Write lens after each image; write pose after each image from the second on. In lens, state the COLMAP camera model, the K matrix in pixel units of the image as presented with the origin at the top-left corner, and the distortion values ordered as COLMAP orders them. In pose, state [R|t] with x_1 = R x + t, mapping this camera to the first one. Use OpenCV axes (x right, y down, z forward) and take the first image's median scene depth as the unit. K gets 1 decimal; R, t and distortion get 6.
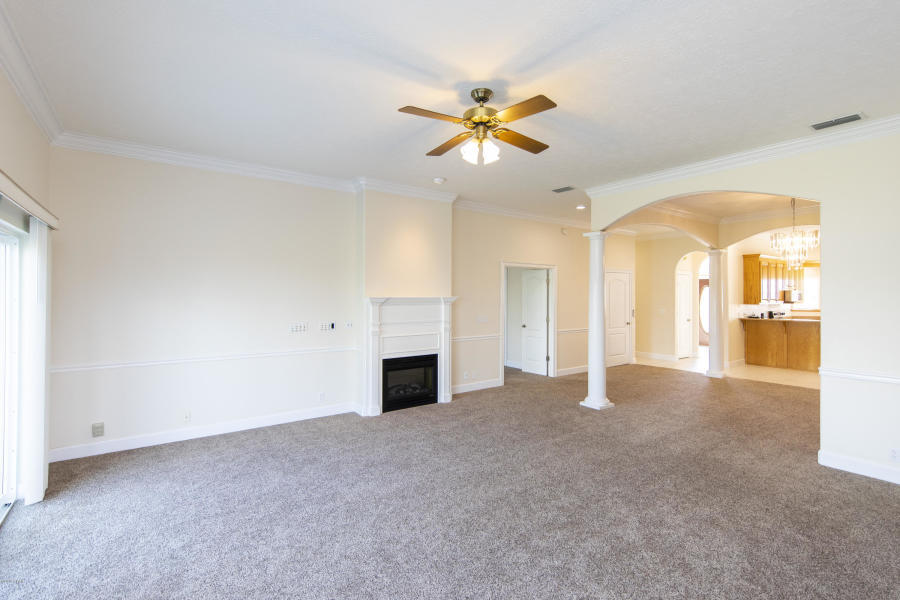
lens RADIAL K [[417.0, 0, 450.0], [0, 417.0, 300.0], [0, 0, 1]] dist [0.001793, 0.000067]
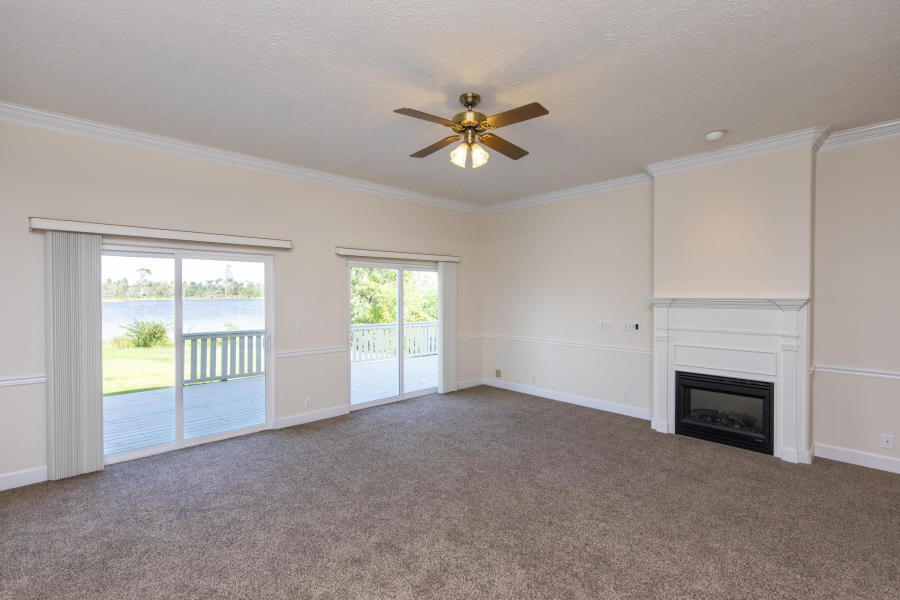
lens RADIAL K [[417.0, 0, 450.0], [0, 417.0, 300.0], [0, 0, 1]] dist [0.001793, 0.000067]
pose [[0.116752, 0.011185, -0.993098, 0.627293], [-0.011071, 0.999889, 0.009960, -0.005101], [0.993099, 0.009831, 0.116863, 0.445524]]
